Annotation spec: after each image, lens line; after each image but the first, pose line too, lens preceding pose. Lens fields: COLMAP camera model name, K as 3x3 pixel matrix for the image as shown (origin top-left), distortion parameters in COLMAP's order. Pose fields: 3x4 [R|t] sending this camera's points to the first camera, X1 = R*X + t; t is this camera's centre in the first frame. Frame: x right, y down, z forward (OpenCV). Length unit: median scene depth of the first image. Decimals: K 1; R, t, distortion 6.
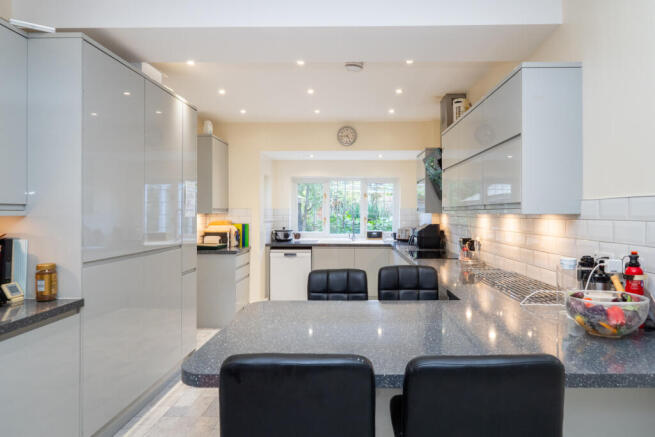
lens RADIAL K [[396.3, 0, 327.5], [0, 396.3, 218.5], [0, 0, 1]] dist [-0.000708, -0.000939]
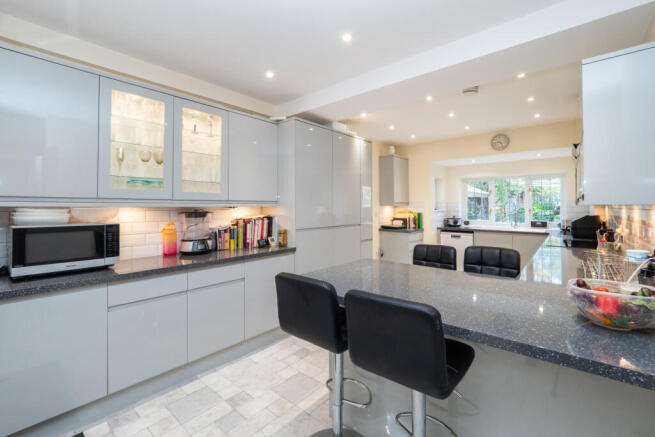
lens RADIAL K [[282.3, 0, 337.6], [0, 282.3, 217.9], [0, 0, 1]] dist [-0.000802, -0.000325]
pose [[0.769842, 0.027530, -0.637641, 0.242523], [-0.008280, 0.999416, 0.033153, 0.000429], [0.638181, -0.020243, 0.769620, 0.006919]]
